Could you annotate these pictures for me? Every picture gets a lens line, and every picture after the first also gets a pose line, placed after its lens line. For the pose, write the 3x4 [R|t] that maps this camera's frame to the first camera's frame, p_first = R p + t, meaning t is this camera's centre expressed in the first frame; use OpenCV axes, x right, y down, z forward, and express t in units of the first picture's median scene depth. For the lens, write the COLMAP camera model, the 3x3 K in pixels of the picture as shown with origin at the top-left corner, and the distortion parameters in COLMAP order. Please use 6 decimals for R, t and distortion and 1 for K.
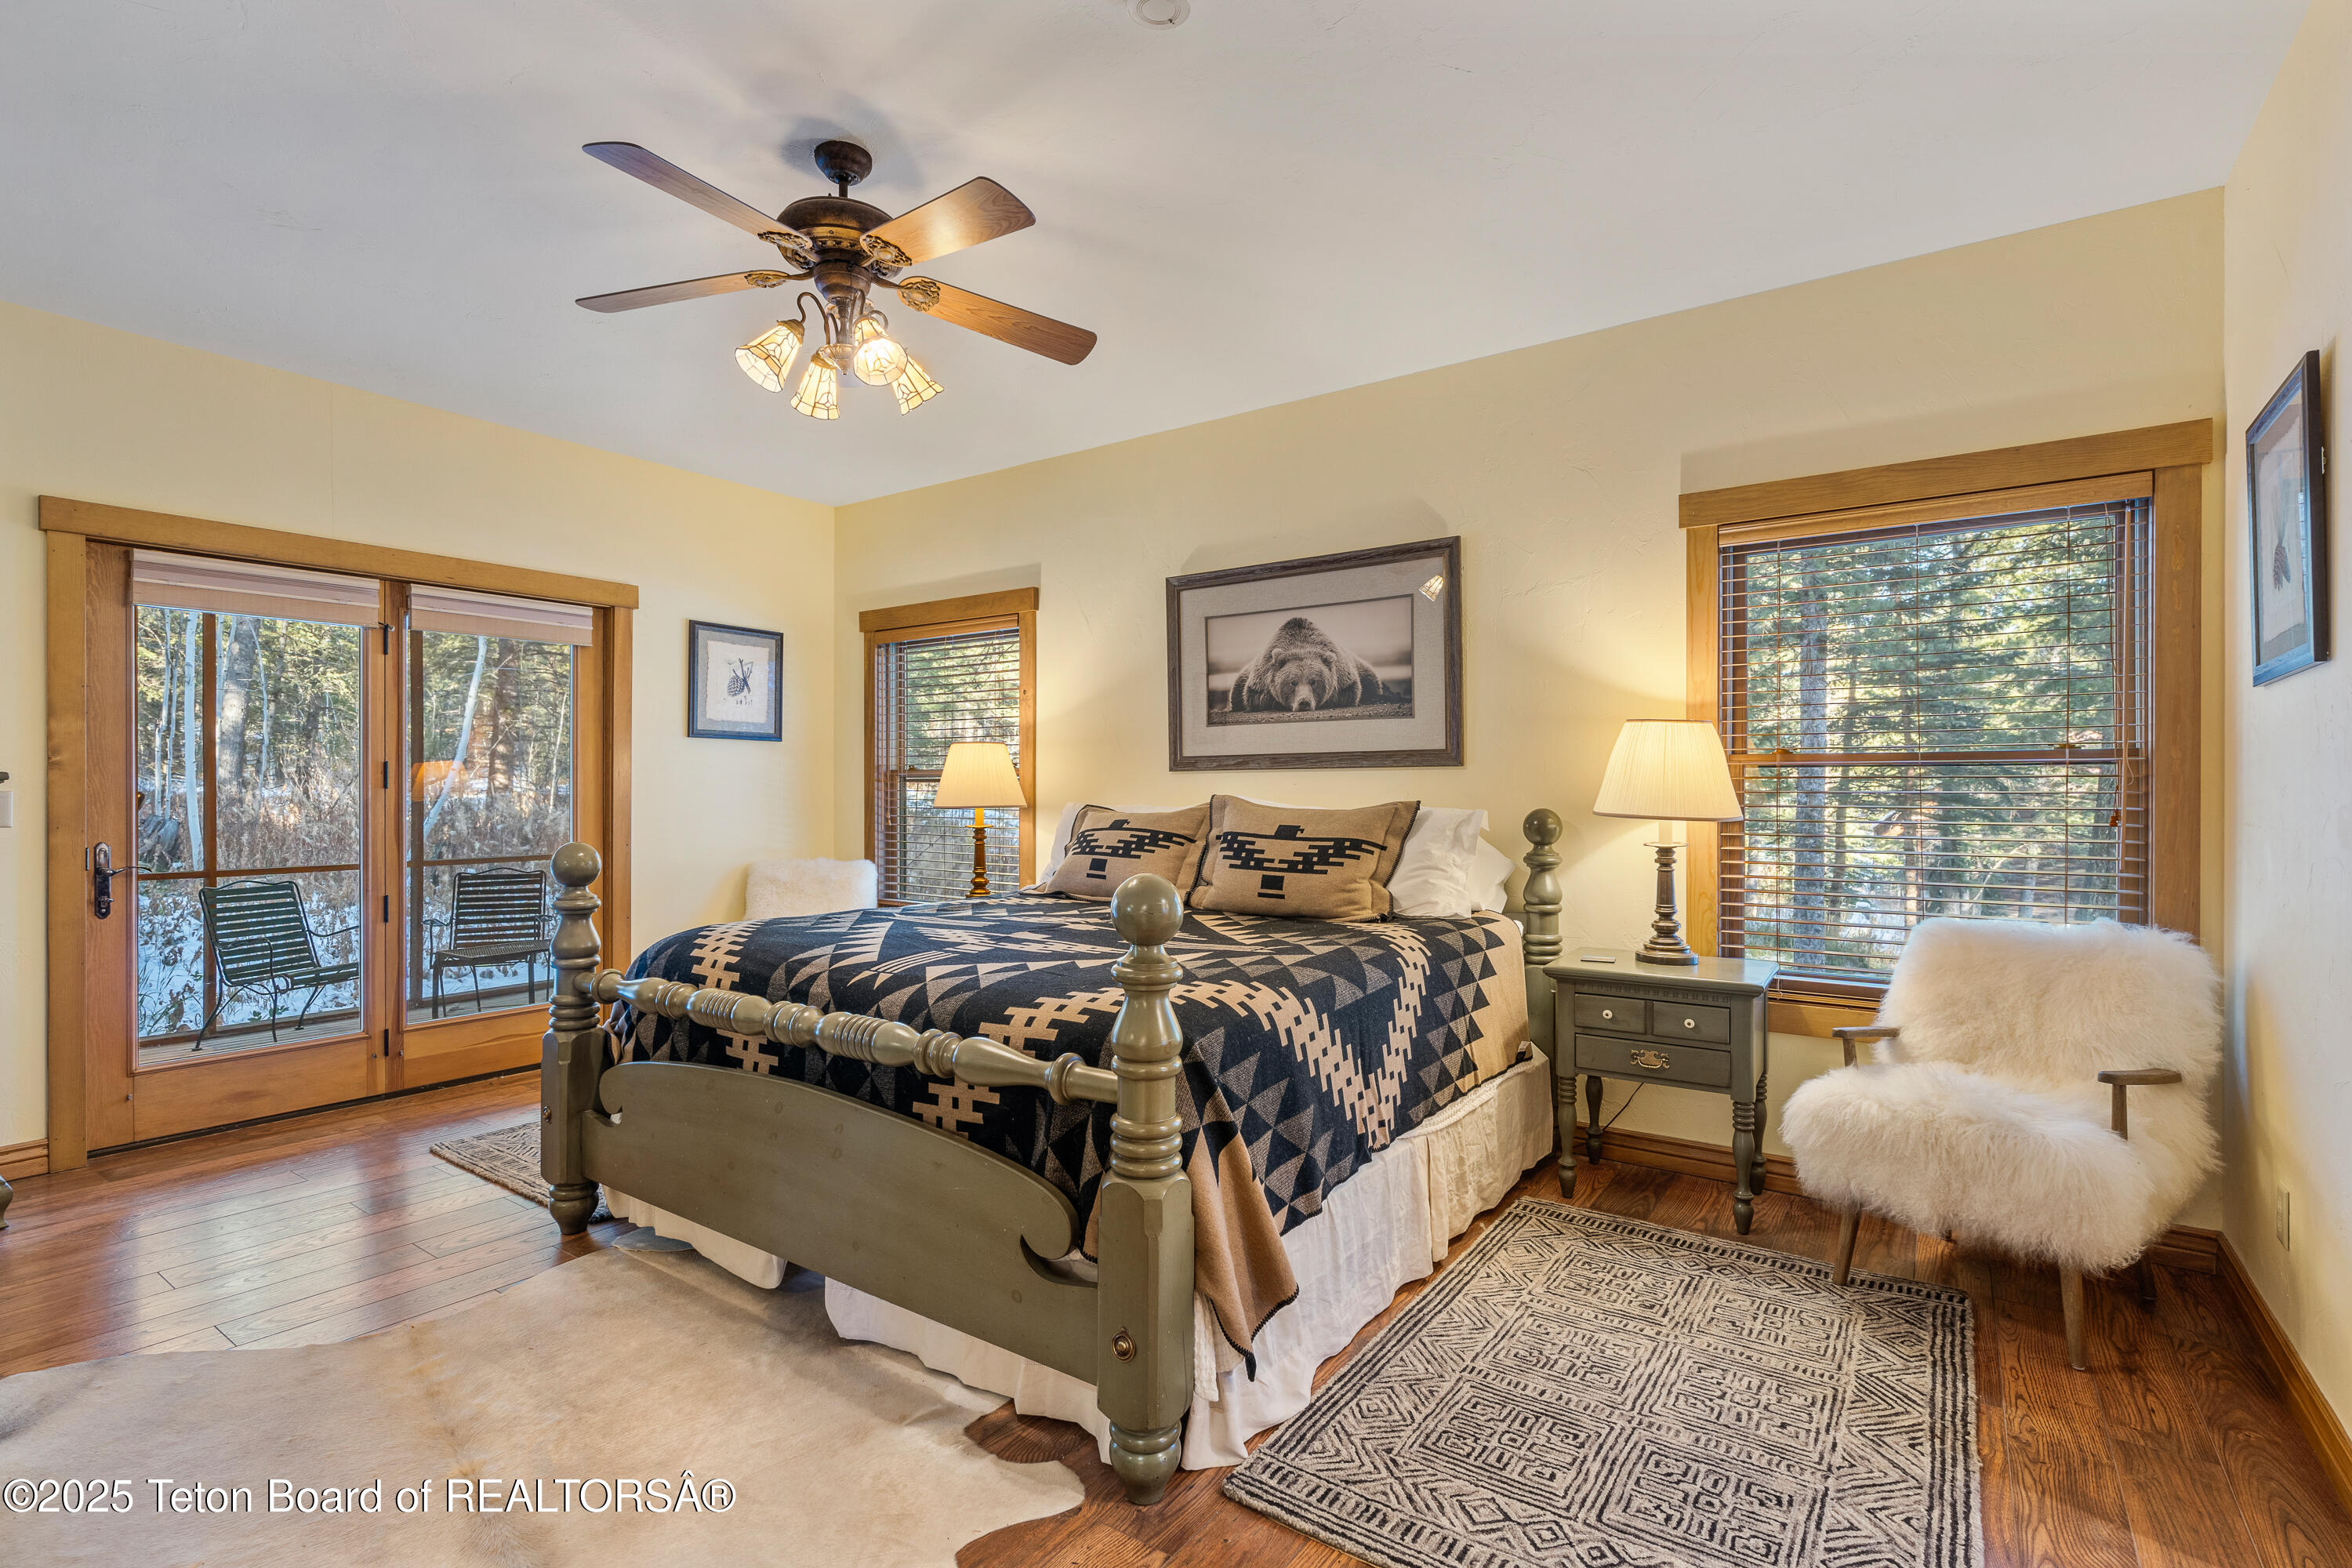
lens RADIAL K [[1118.4, 0, 1172.9], [0, 1118.4, 789.3], [0, 0, 1]] dist [-0.002226, -0.000132]
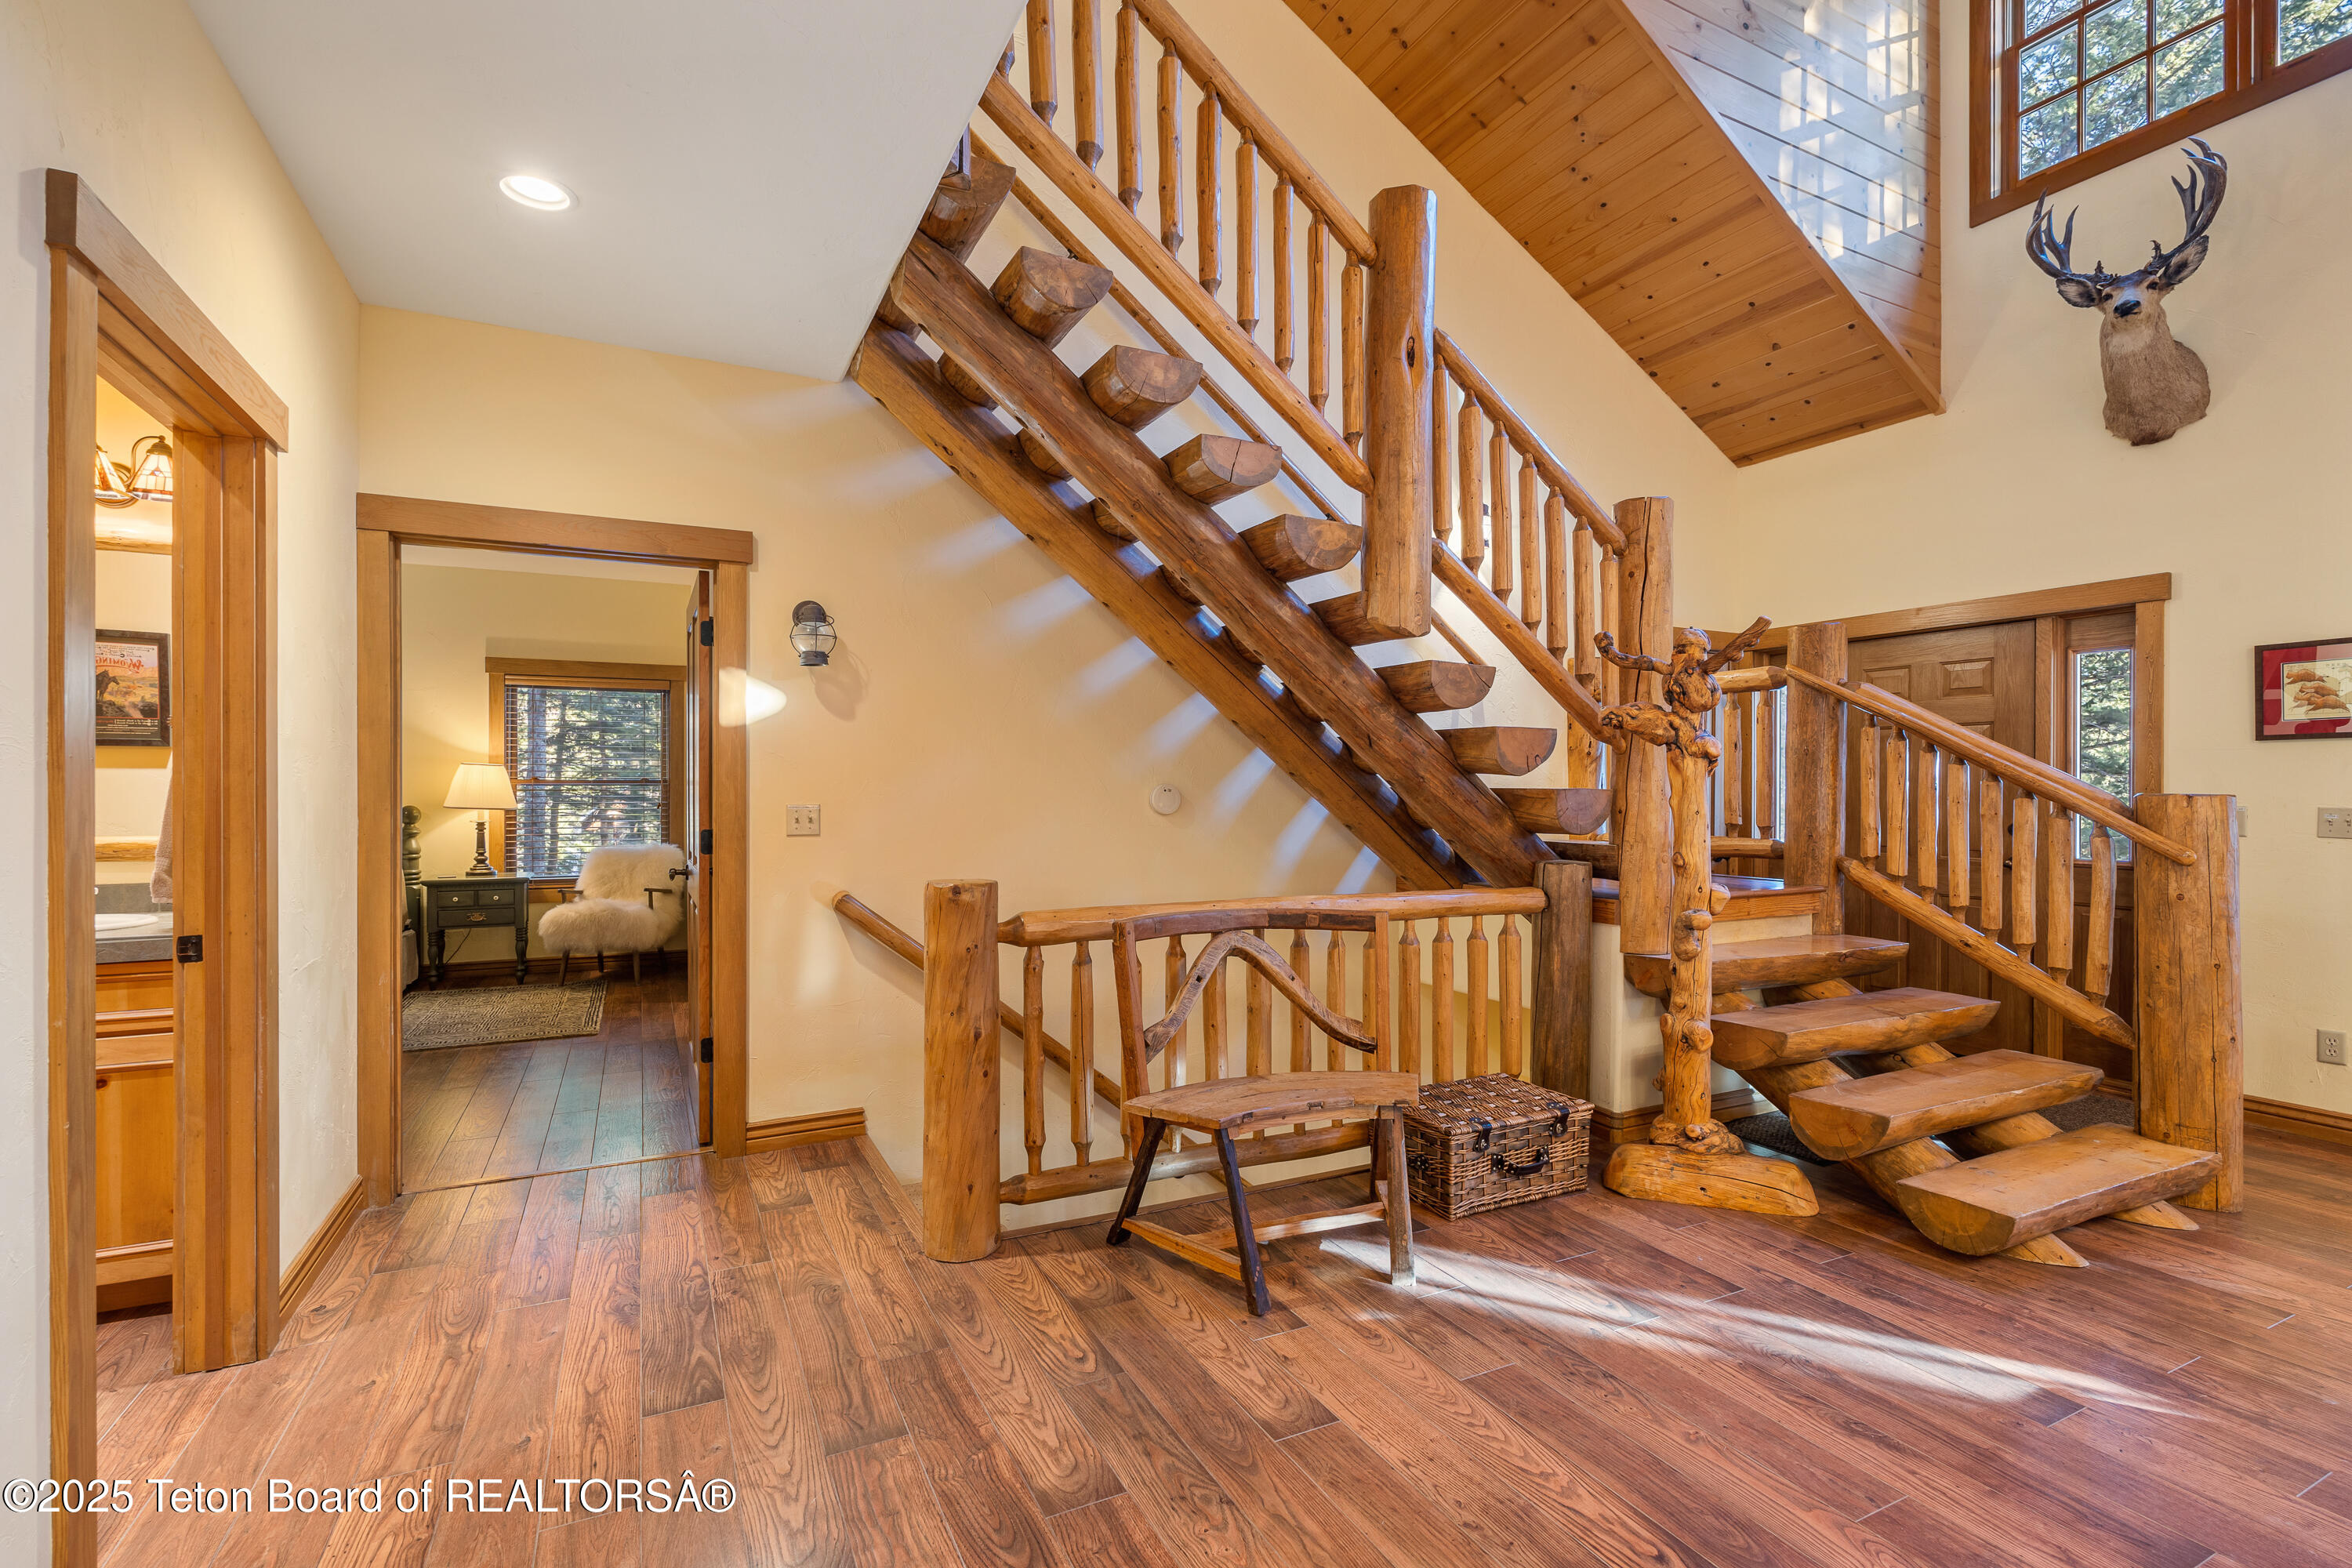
lens RADIAL K [[1073.6, 0, 1176.0], [0, 1073.6, 784.0], [0, 0, 1]] dist [-0.001281, 0.000050]
pose [[0.484287, 0.003466, 0.874903, -0.685954], [-0.000497, 0.999993, -0.003686, -0.014856], [-0.874909, 0.001350, 0.484285, -1.121943]]
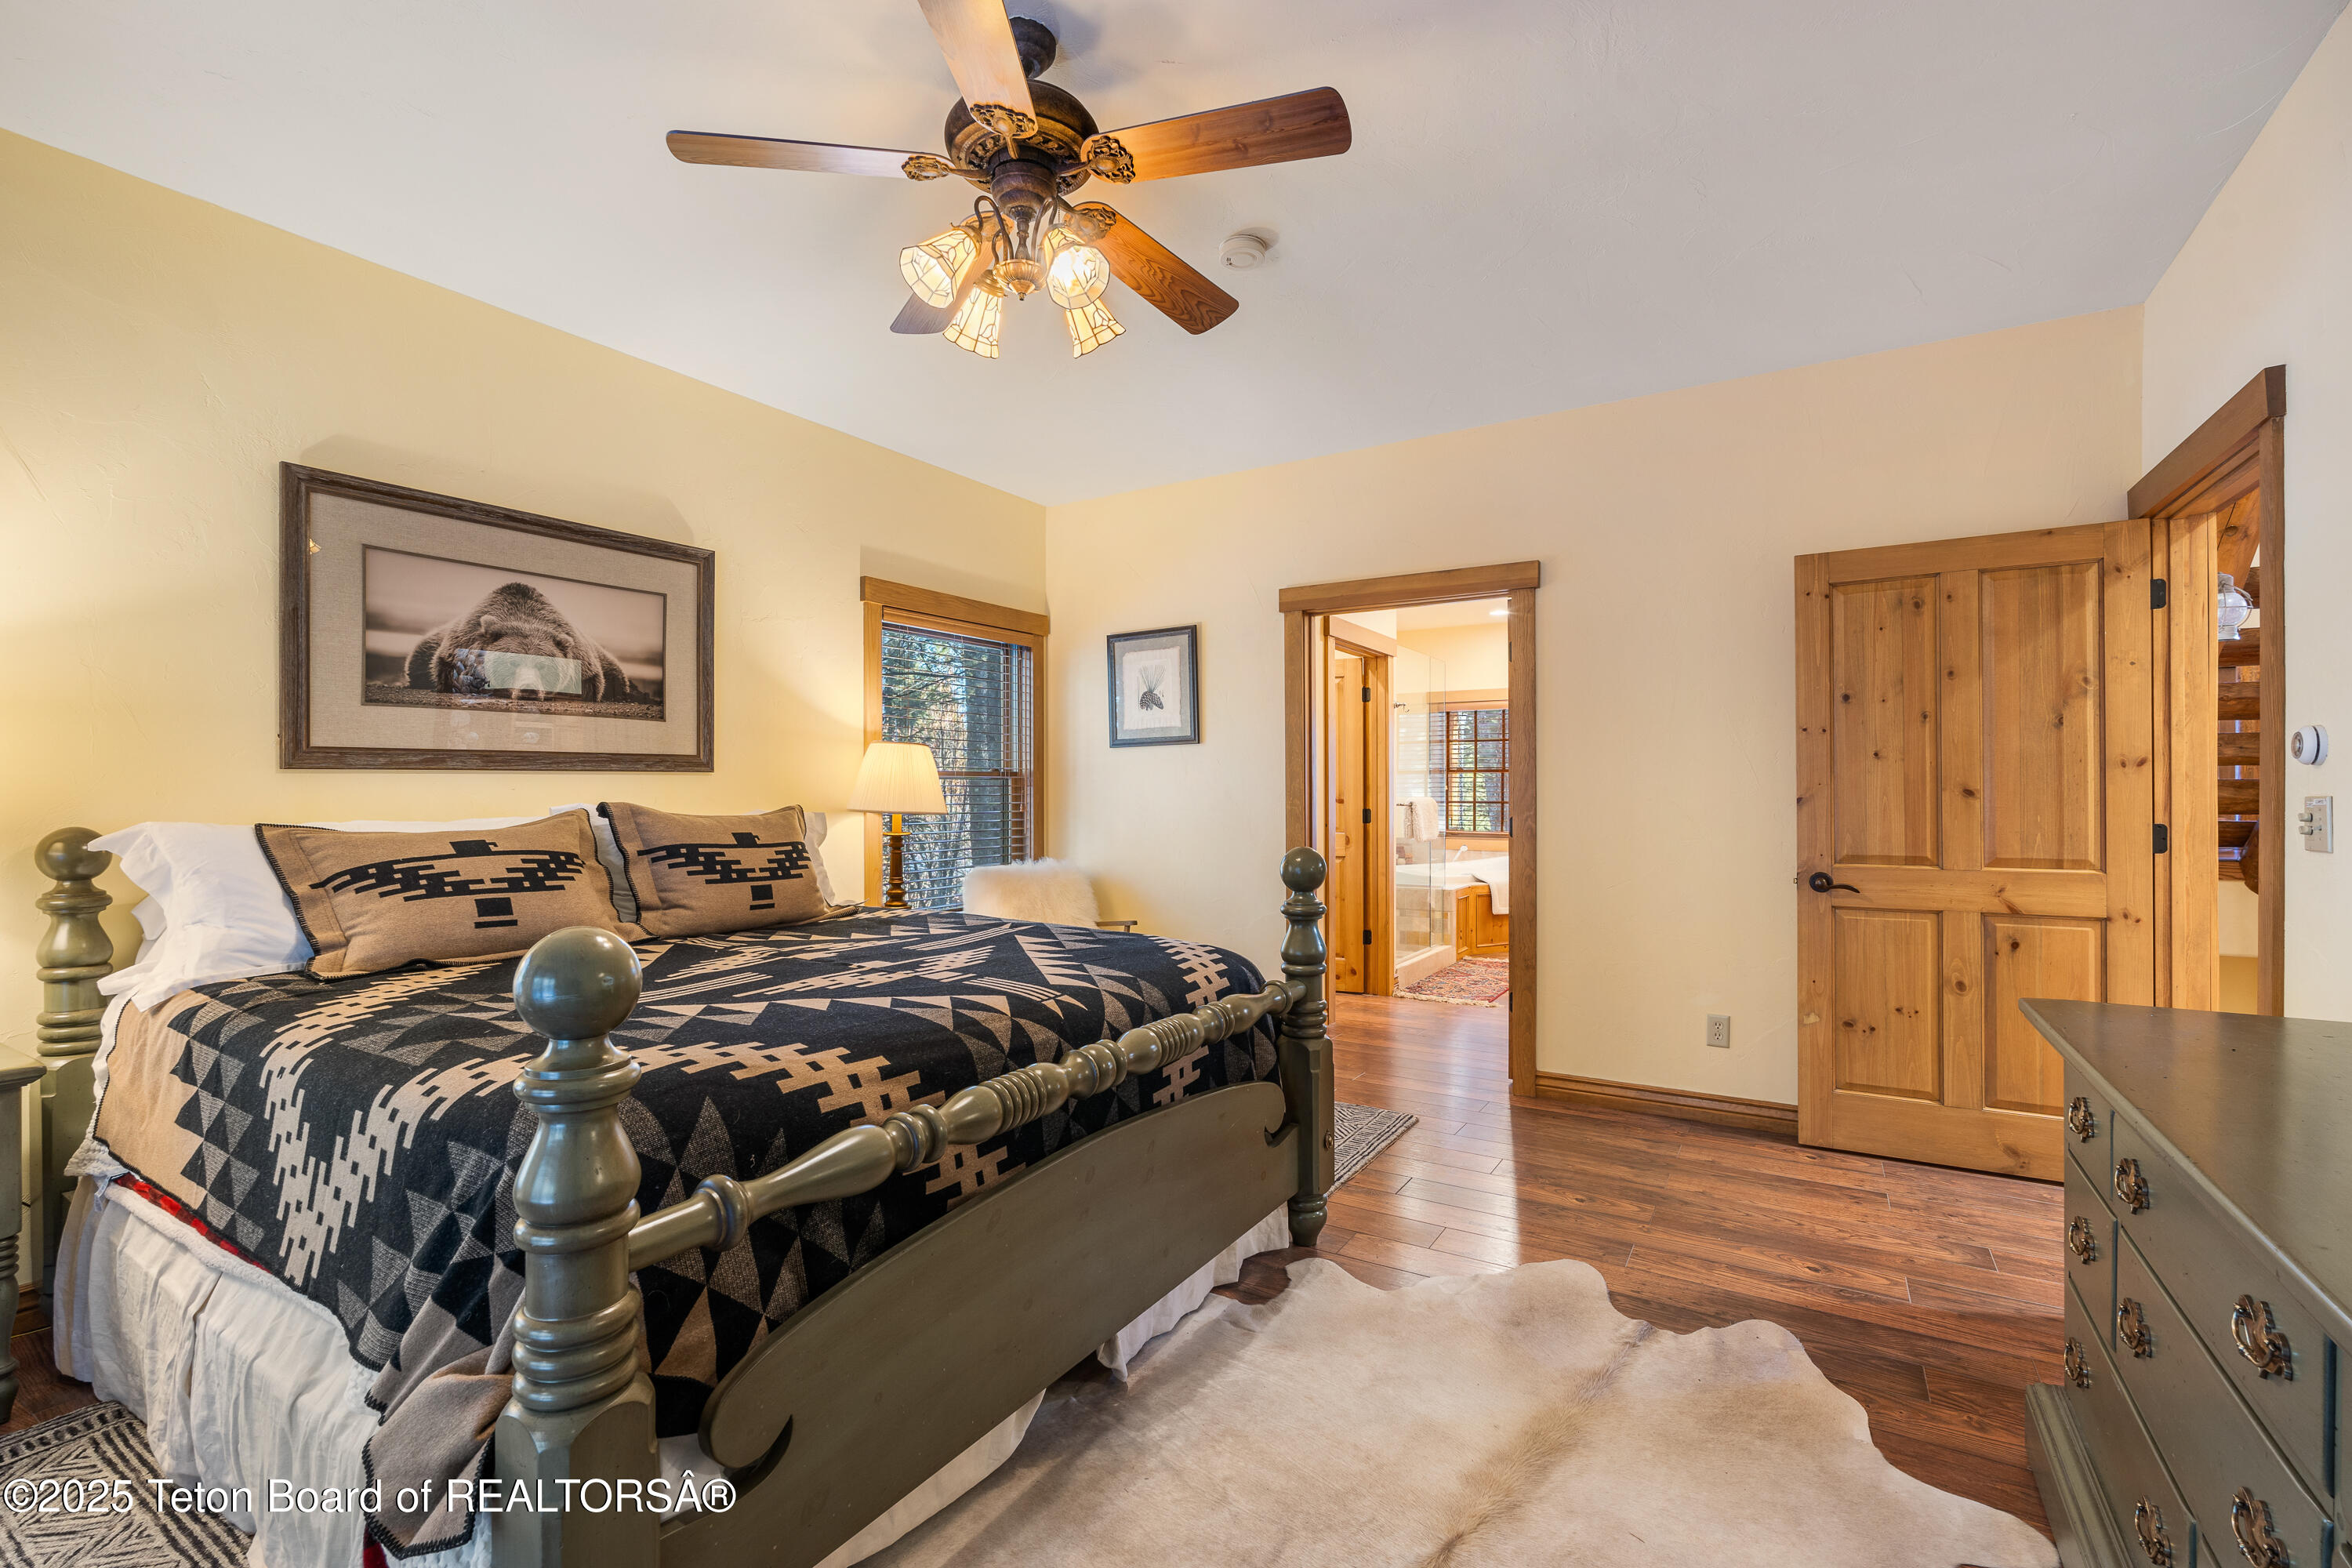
lens RADIAL K [[1021.3, 0, 1169.7], [0, 1021.3, 791.2], [0, 0, 1]] dist [0.000584, 0.000086]
pose [[-0.059217, 0.000637, 0.998245, -0.791393], [0.004028, 0.999992, -0.000400, -0.001173], [-0.998237, 0.003997, -0.059219, 0.696737]]
